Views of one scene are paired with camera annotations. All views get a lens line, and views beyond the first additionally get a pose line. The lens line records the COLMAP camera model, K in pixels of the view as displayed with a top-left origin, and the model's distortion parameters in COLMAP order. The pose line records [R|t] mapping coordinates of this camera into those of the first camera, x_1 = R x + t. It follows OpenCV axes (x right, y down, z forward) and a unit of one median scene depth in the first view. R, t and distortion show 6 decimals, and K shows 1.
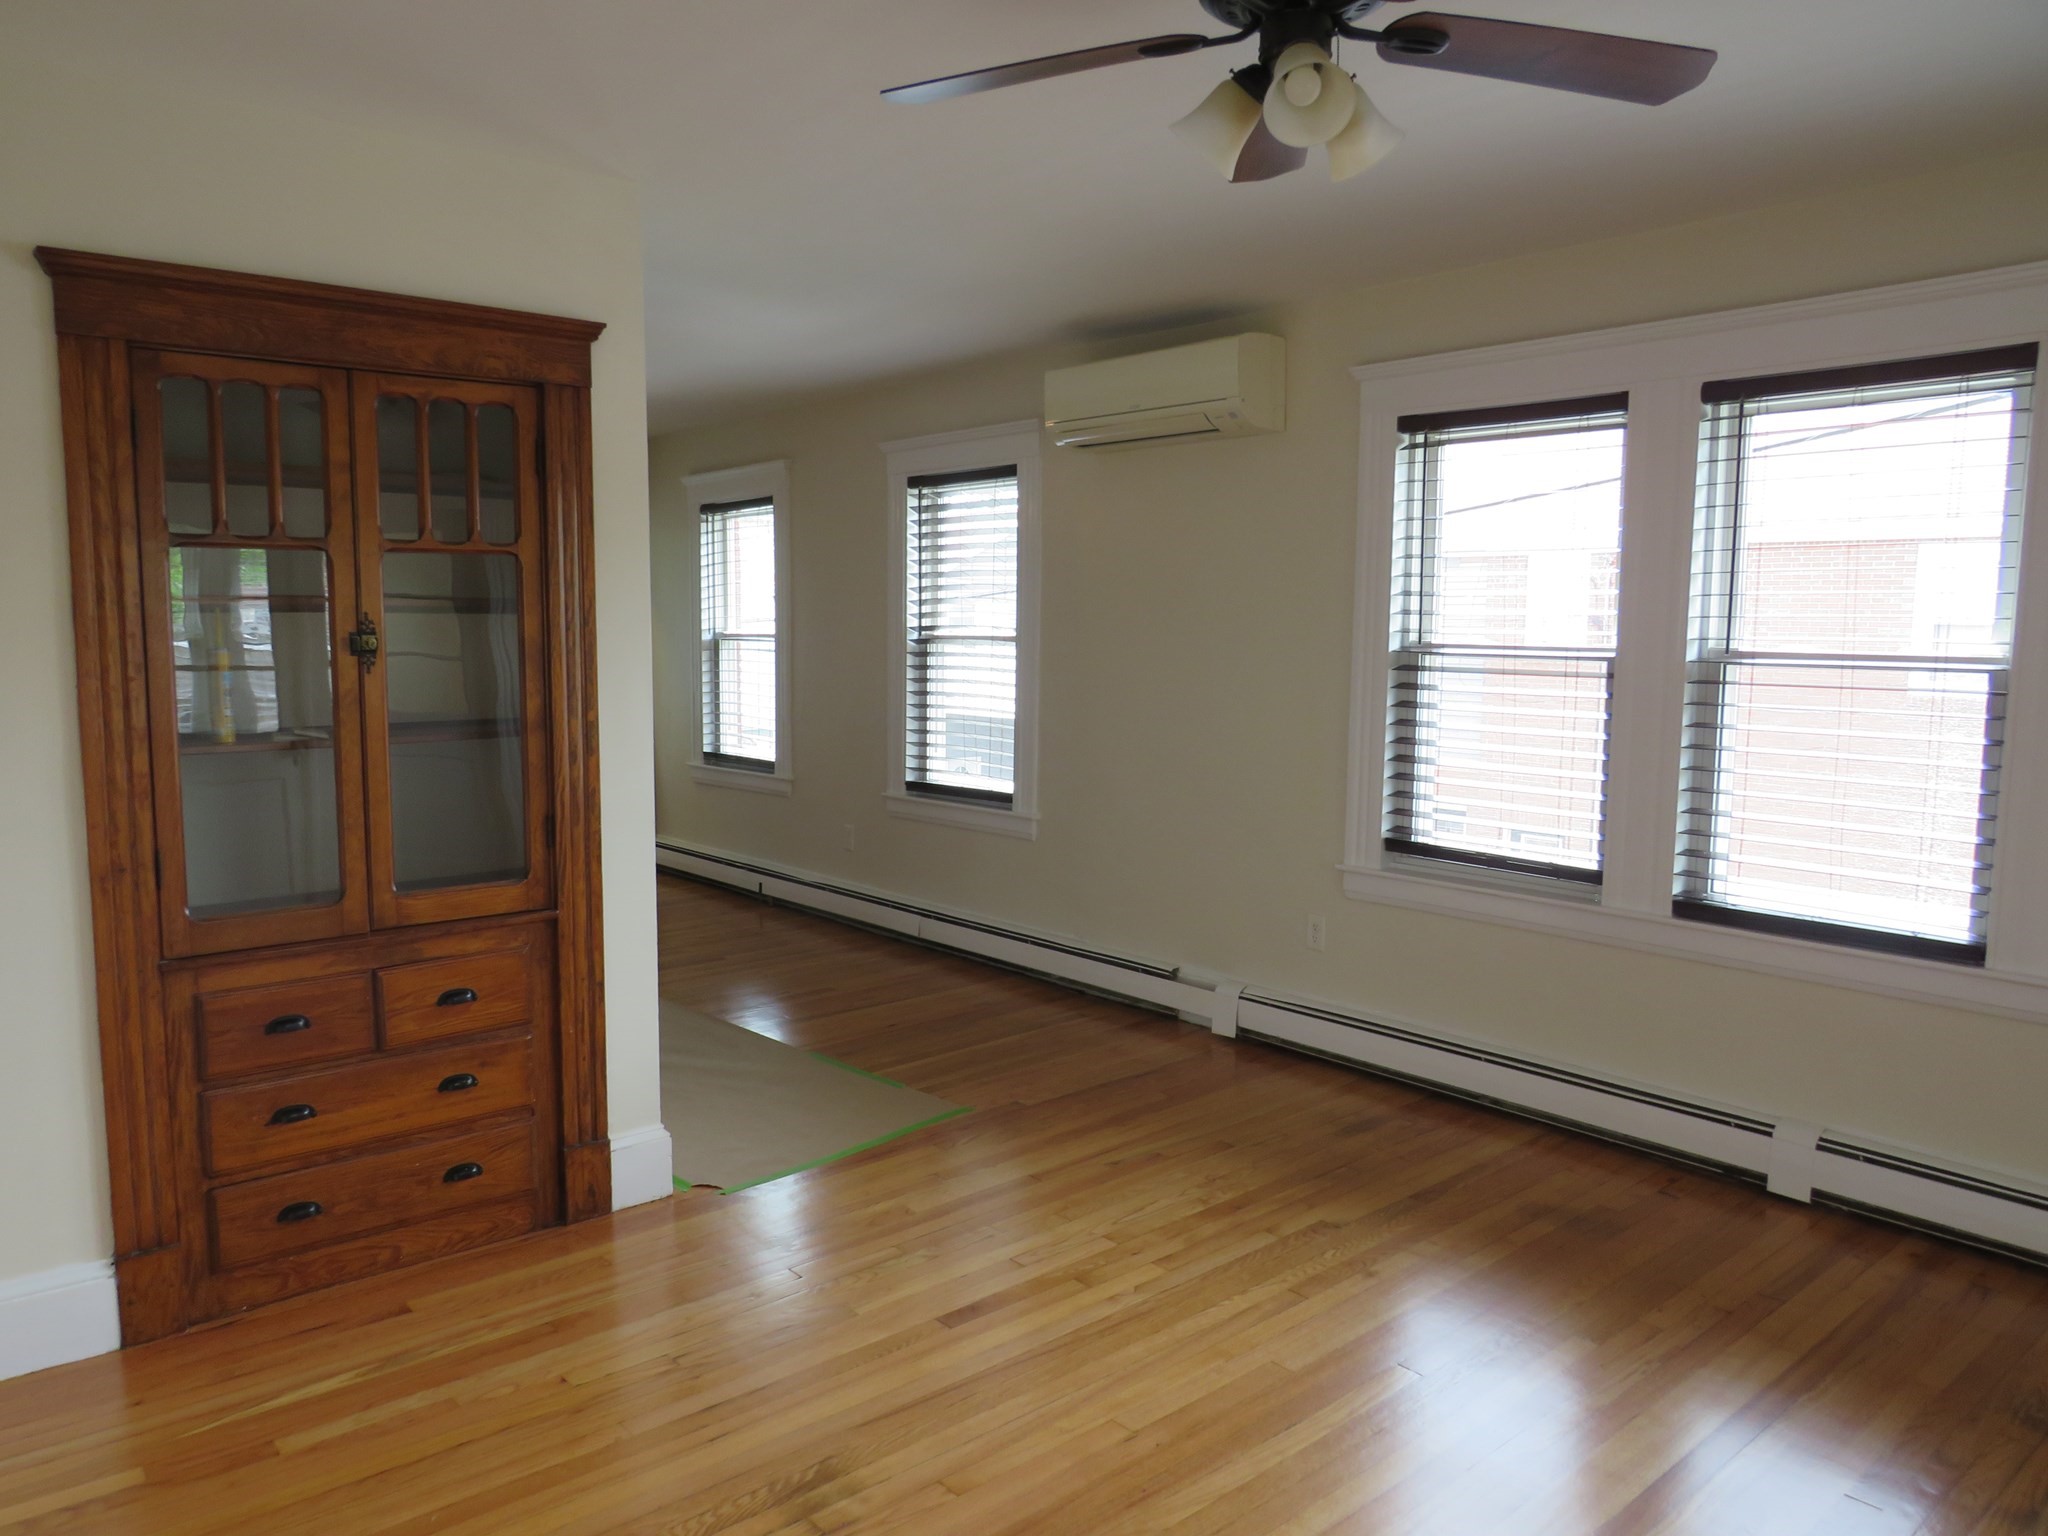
lens RADIAL K [[1452.1, 0, 1011.2], [0, 1452.1, 777.9], [0, 0, 1]] dist [-0.022921, -0.003538]
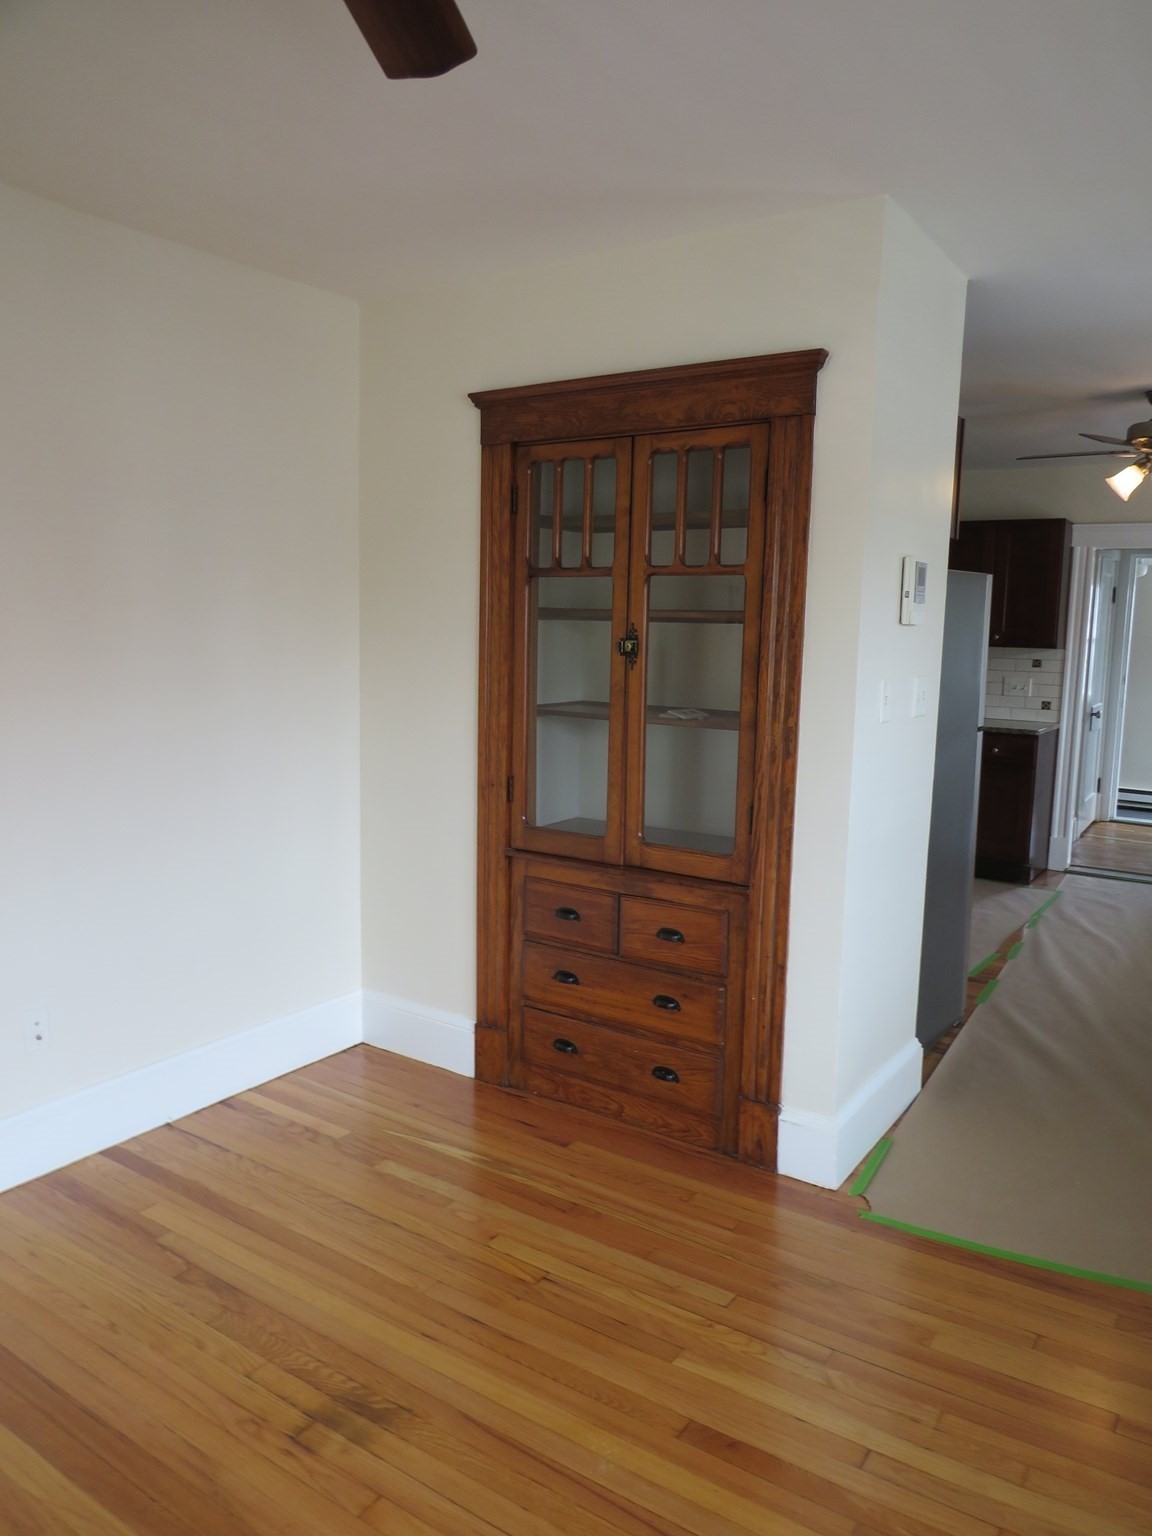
lens RADIAL K [[1089.1, 0, 576.0], [0, 1089.1, 768.0], [0, 0, 1]] dist [-0.022921, -0.003538]
pose [[0.270960, 0.132426, -0.953438, 0.475511], [-0.123519, 0.987086, 0.101996, -0.076400], [0.954633, 0.090131, 0.283819, 0.660699]]
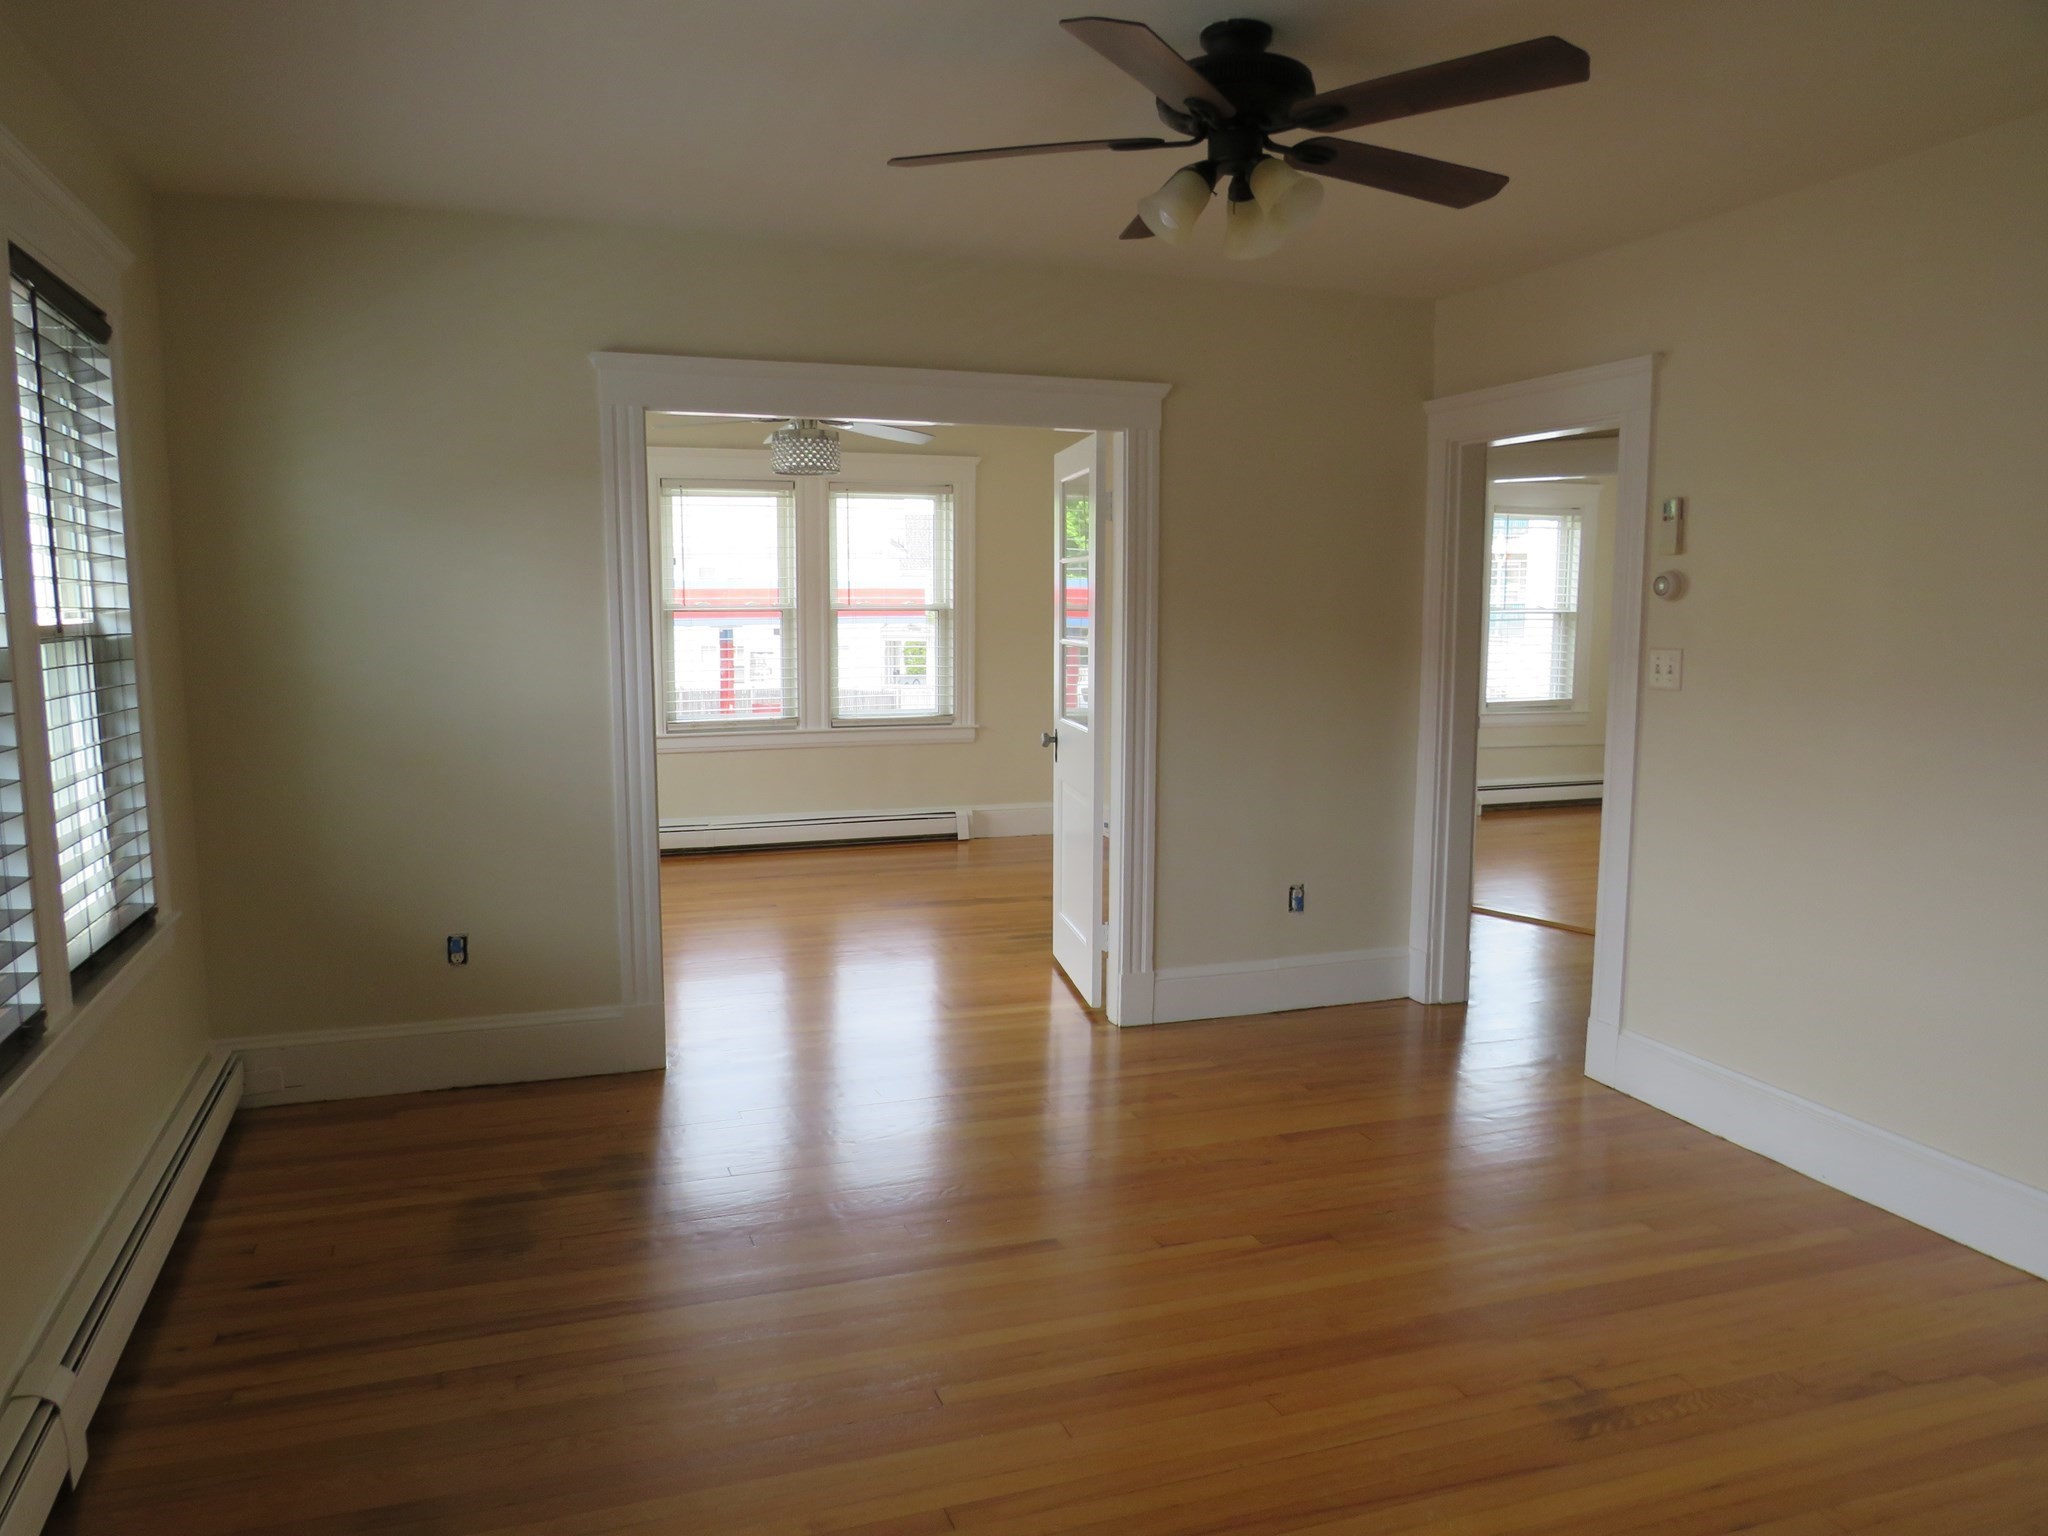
lens RADIAL K [[1452.1, 0, 1011.2], [0, 1452.1, 777.9], [0, 0, 1]] dist [-0.022921, -0.003538]
pose [[-0.936244, -0.051472, 0.347560, -0.062289], [0.030748, 0.973412, 0.226986, -0.167148], [-0.350002, 0.223201, -0.909769, 1.515755]]
